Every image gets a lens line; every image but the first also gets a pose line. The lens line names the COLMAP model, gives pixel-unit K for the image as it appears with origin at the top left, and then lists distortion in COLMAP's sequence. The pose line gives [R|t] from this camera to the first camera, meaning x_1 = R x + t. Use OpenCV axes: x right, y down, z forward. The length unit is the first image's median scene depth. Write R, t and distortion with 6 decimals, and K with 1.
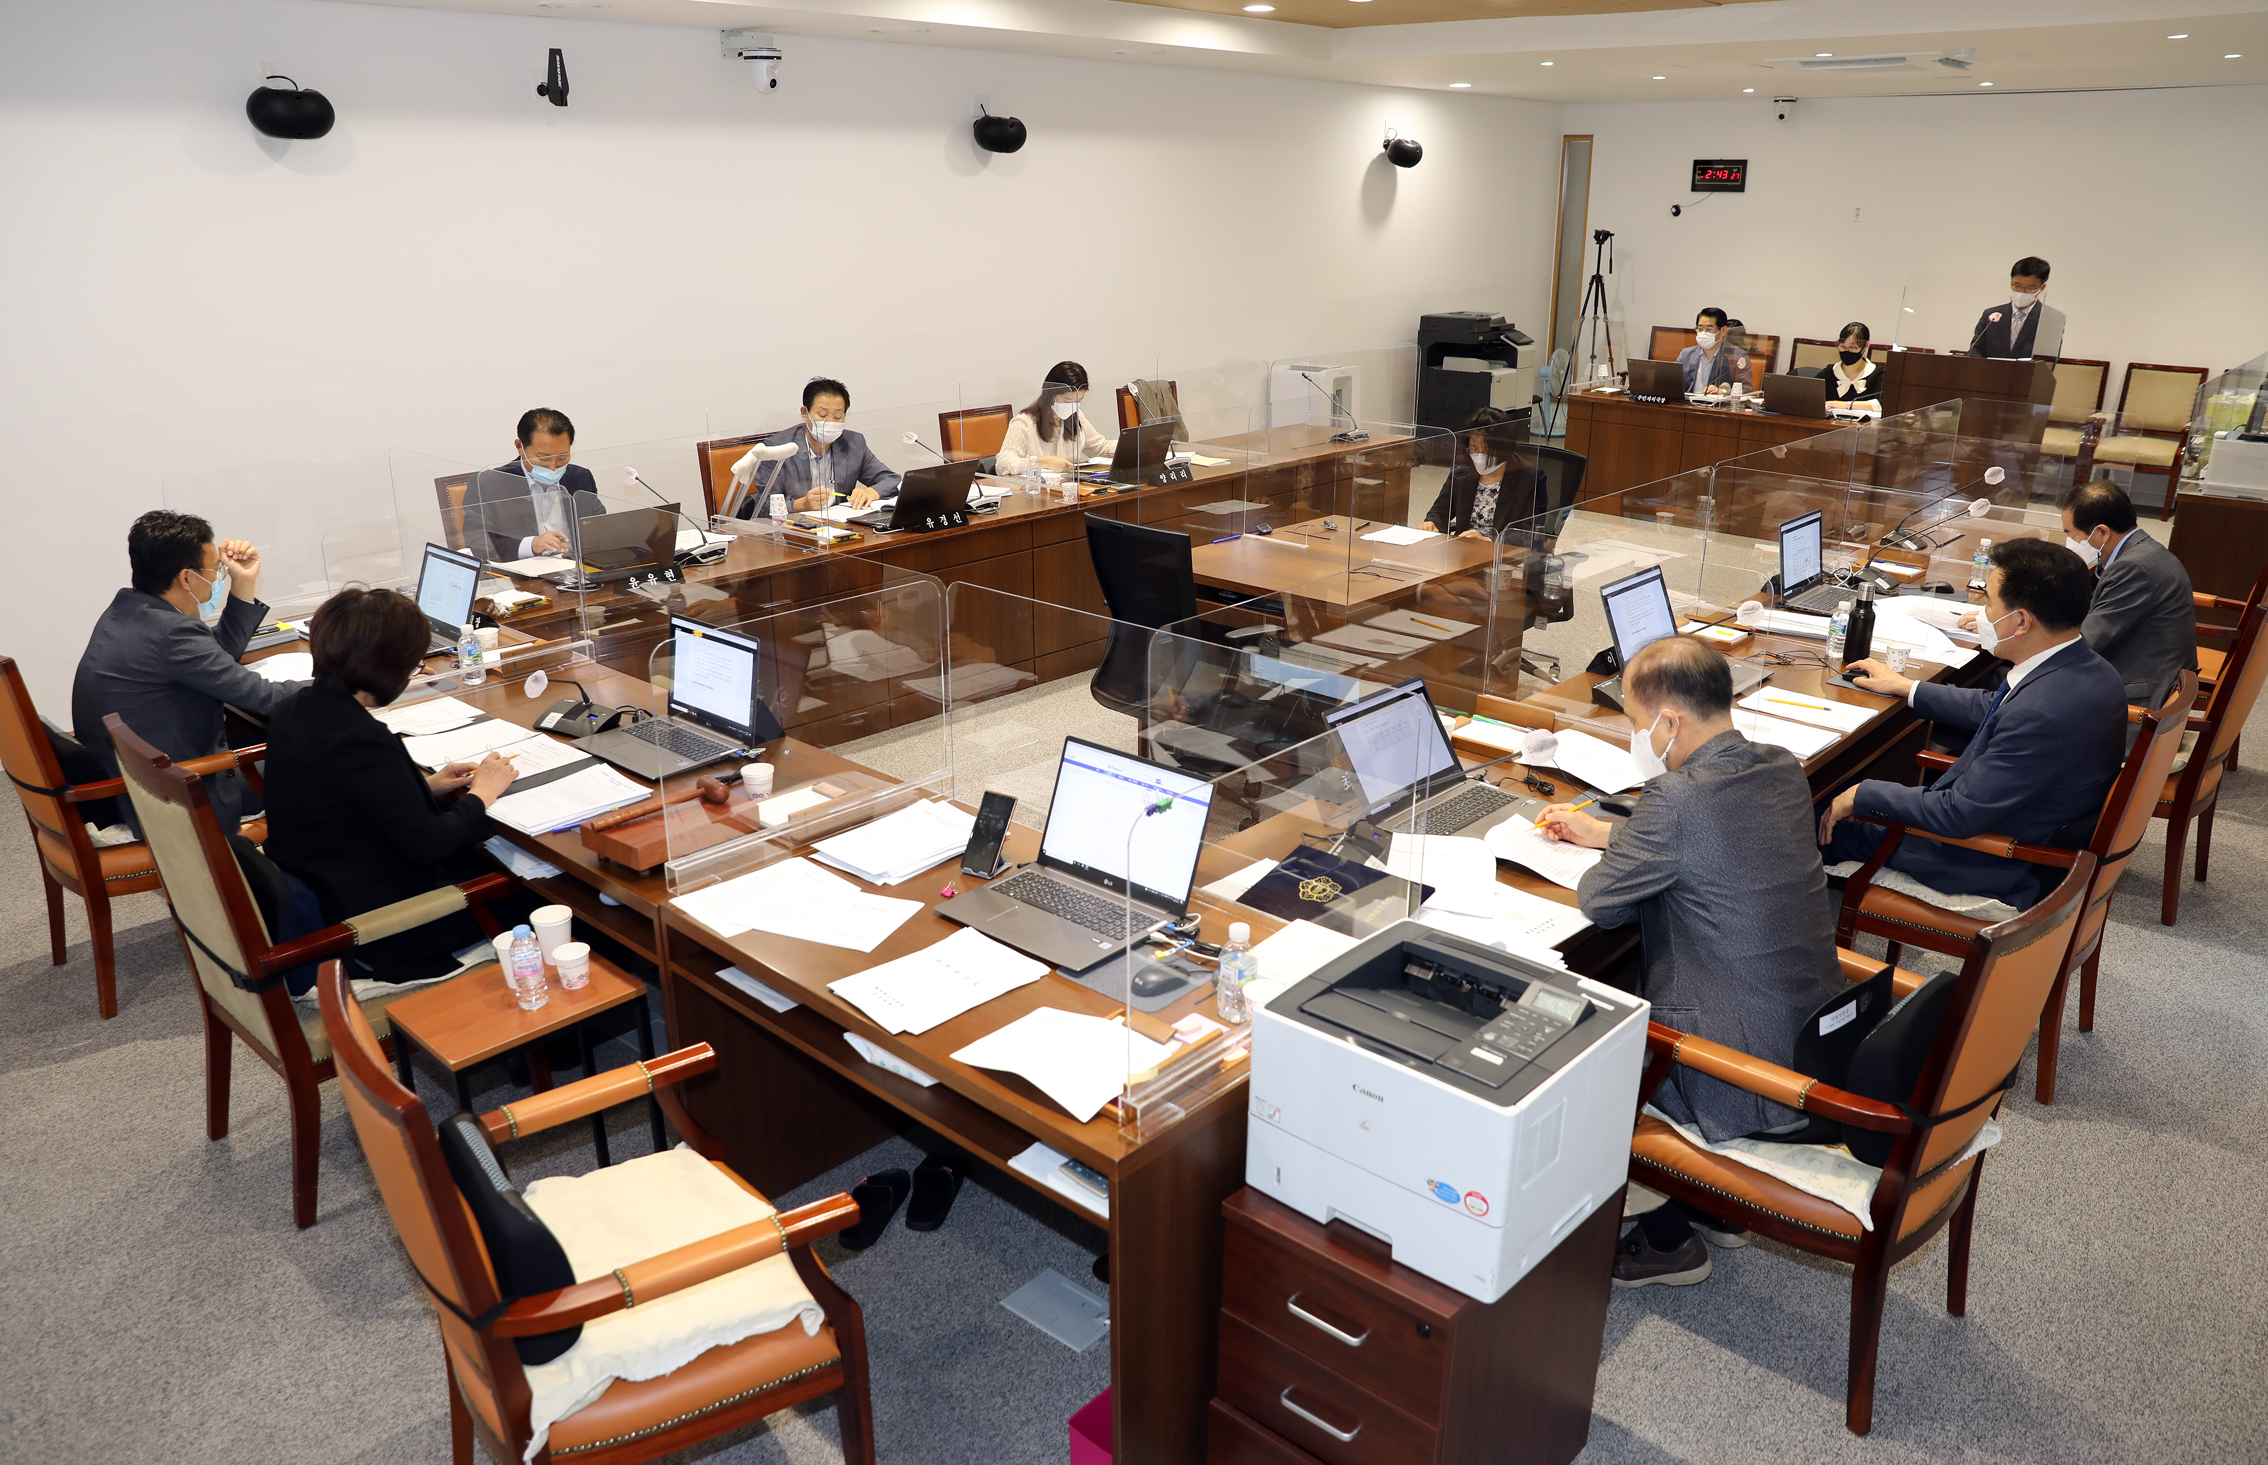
lens RADIAL K [[1583.8, 0, 1134.0], [0, 1583.8, 732.5], [0, 0, 1]] dist [0.000269, 0.000079]
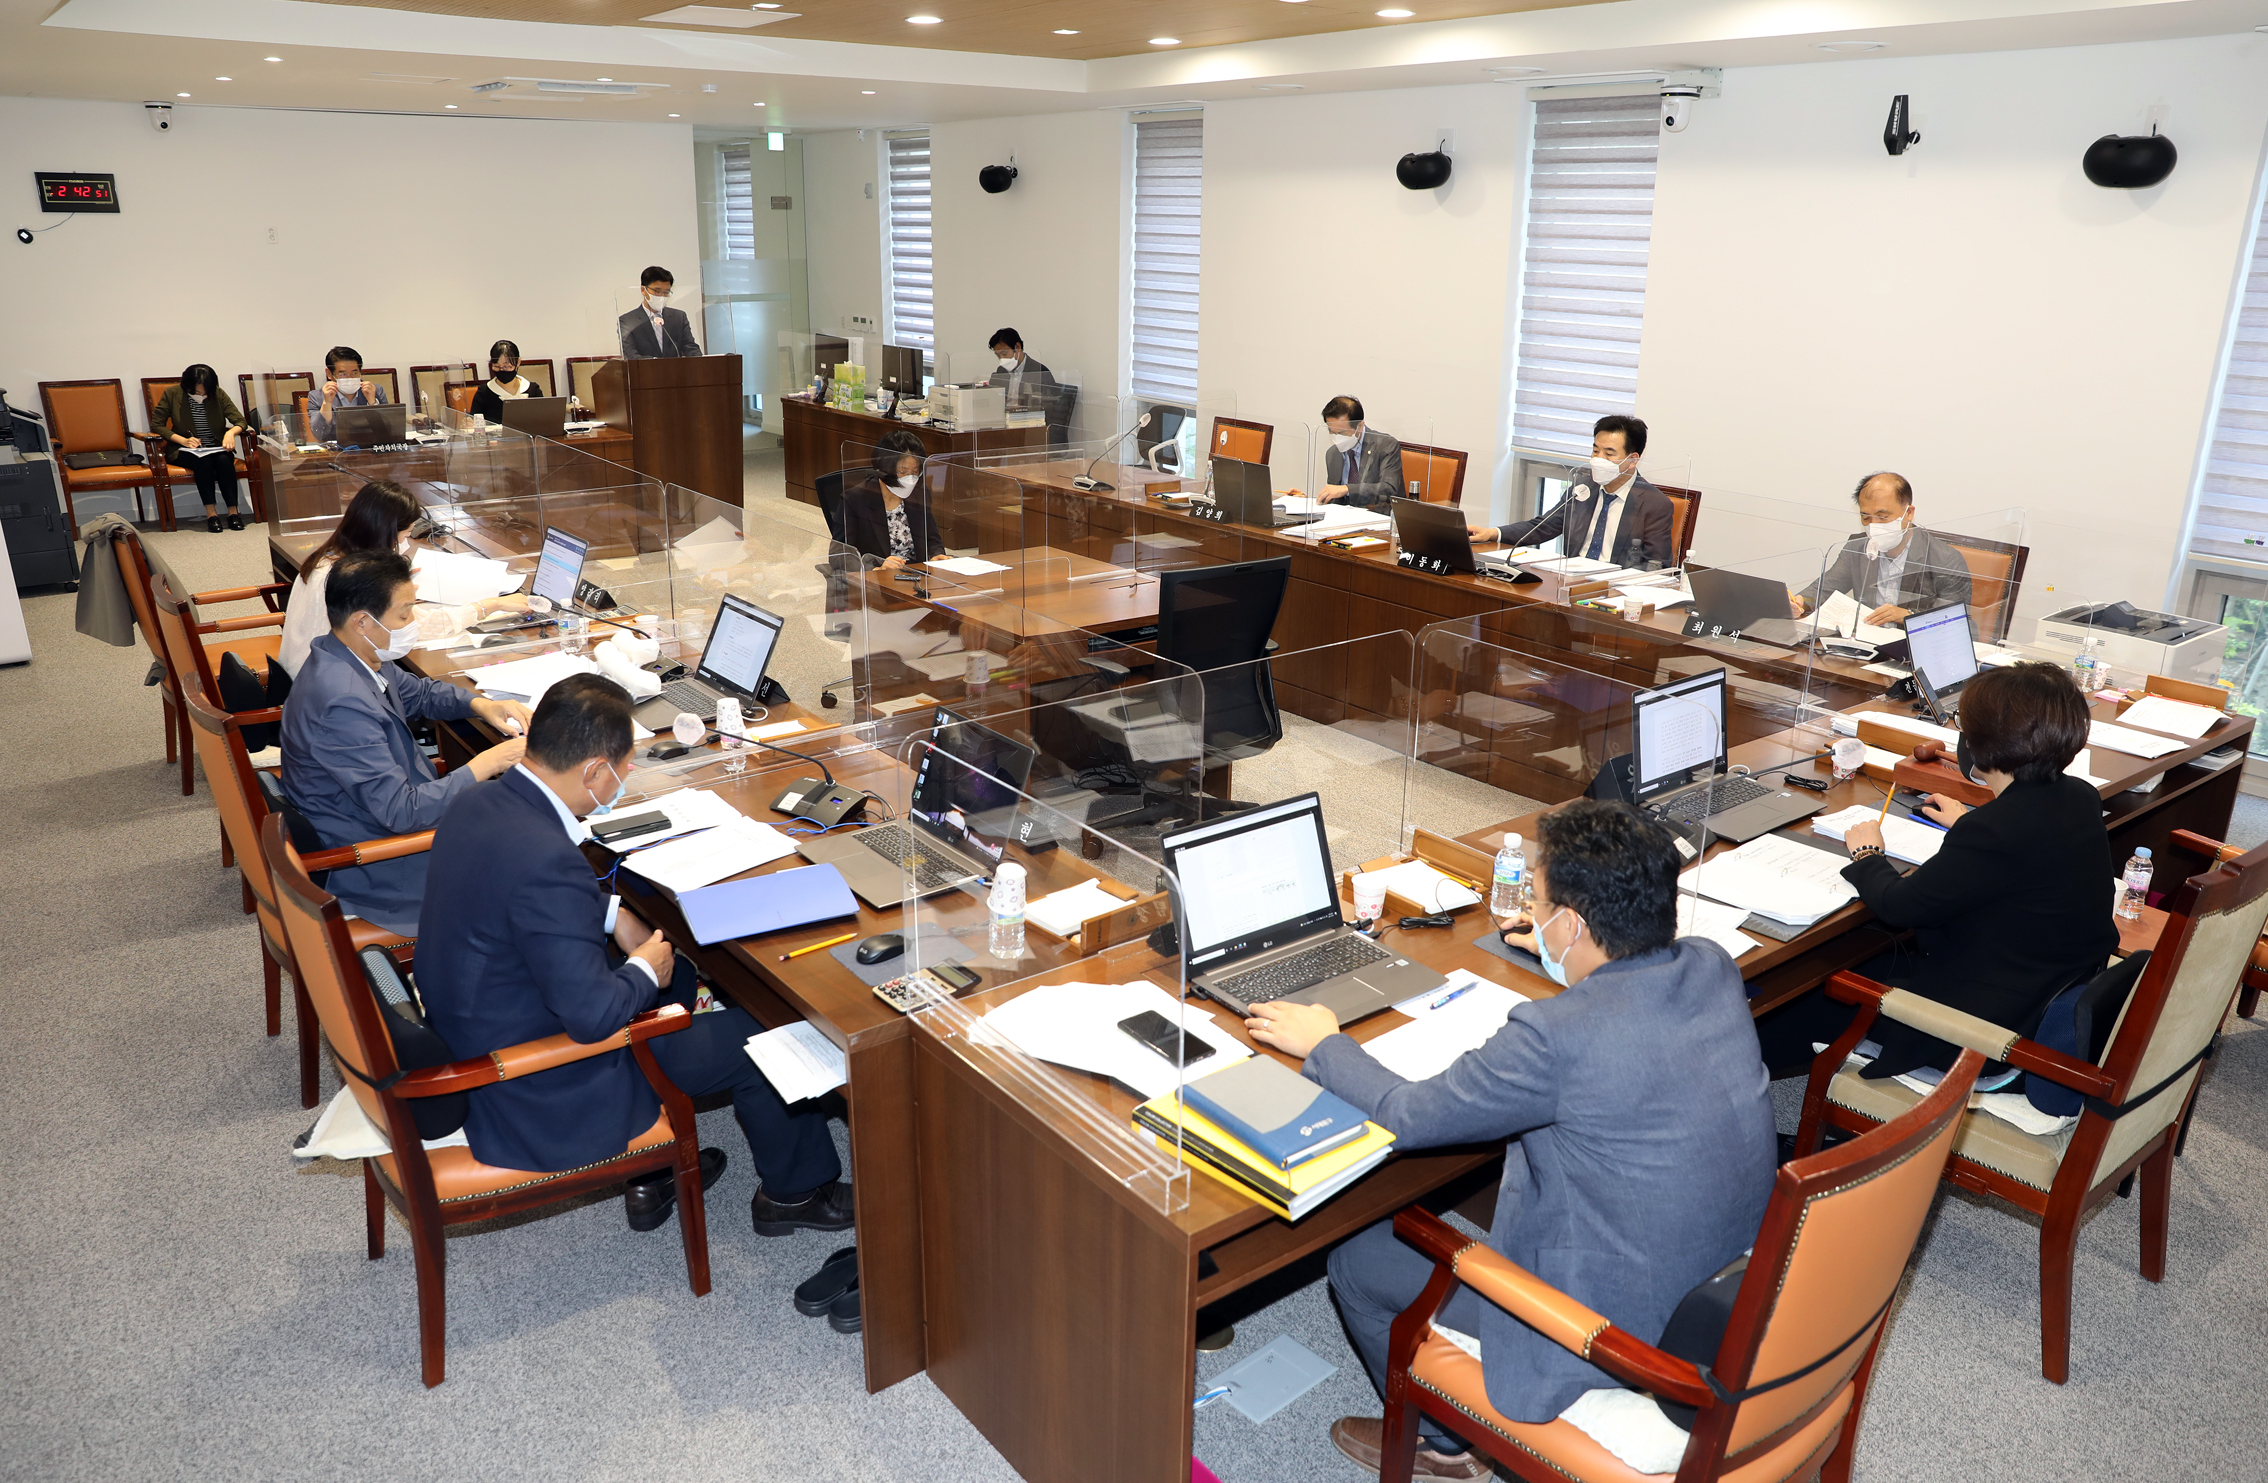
lens RADIAL K [[1615.6, 0, 1134.0], [0, 1615.6, 741.5], [0, 0, 1]] dist [-0.006533, -0.002243]
pose [[0.178030, -0.315696, 0.932009, -0.534716], [0.318651, 0.914601, 0.248931, -0.163739], [-0.931003, 0.252669, 0.263423, 0.450779]]
